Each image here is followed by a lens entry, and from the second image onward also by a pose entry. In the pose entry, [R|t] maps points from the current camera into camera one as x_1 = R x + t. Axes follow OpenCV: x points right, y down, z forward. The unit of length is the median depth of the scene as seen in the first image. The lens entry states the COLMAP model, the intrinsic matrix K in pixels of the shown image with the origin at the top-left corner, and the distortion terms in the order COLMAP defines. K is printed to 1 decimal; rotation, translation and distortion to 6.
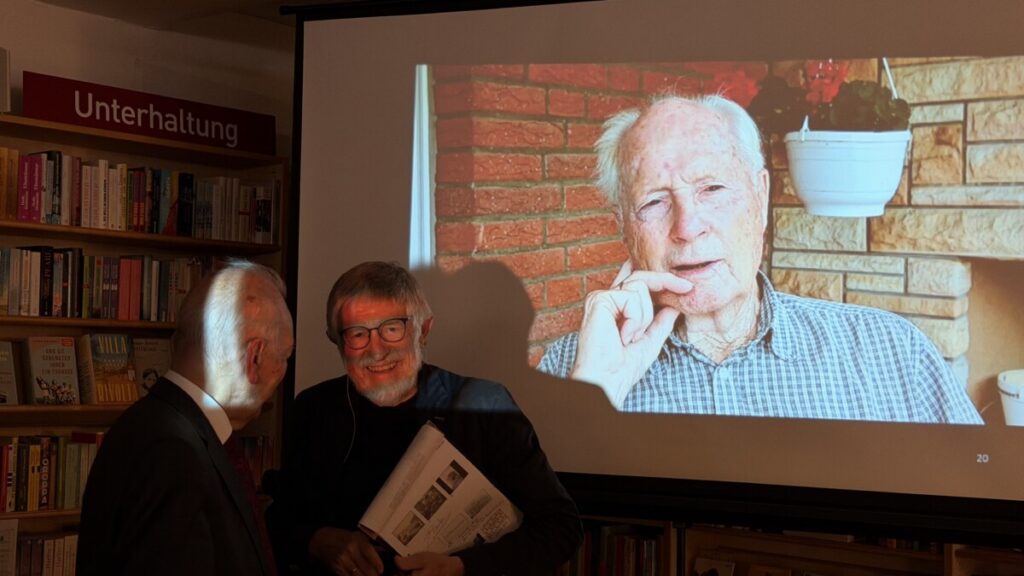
lens RADIAL K [[1375.6, 0, 512.0], [0, 1375.6, 288.0], [0, 0, 1]] dist [0.029960, 0.043198]
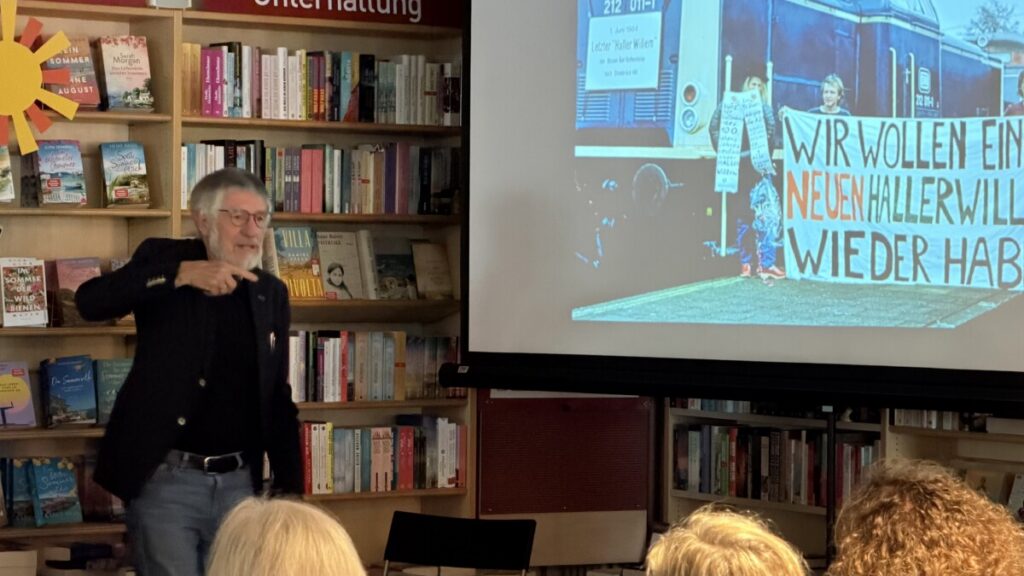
lens RADIAL K [[2950.1, 0, 512.0], [0, 2950.1, 288.0], [0, 0, 1]] dist [0.176554, -0.707576]
pose [[0.977587, -0.006923, -0.210418, 0.292380], [0.019987, 0.997997, 0.060020, -0.045235], [0.209581, -0.062881, 0.975767, -0.985691]]
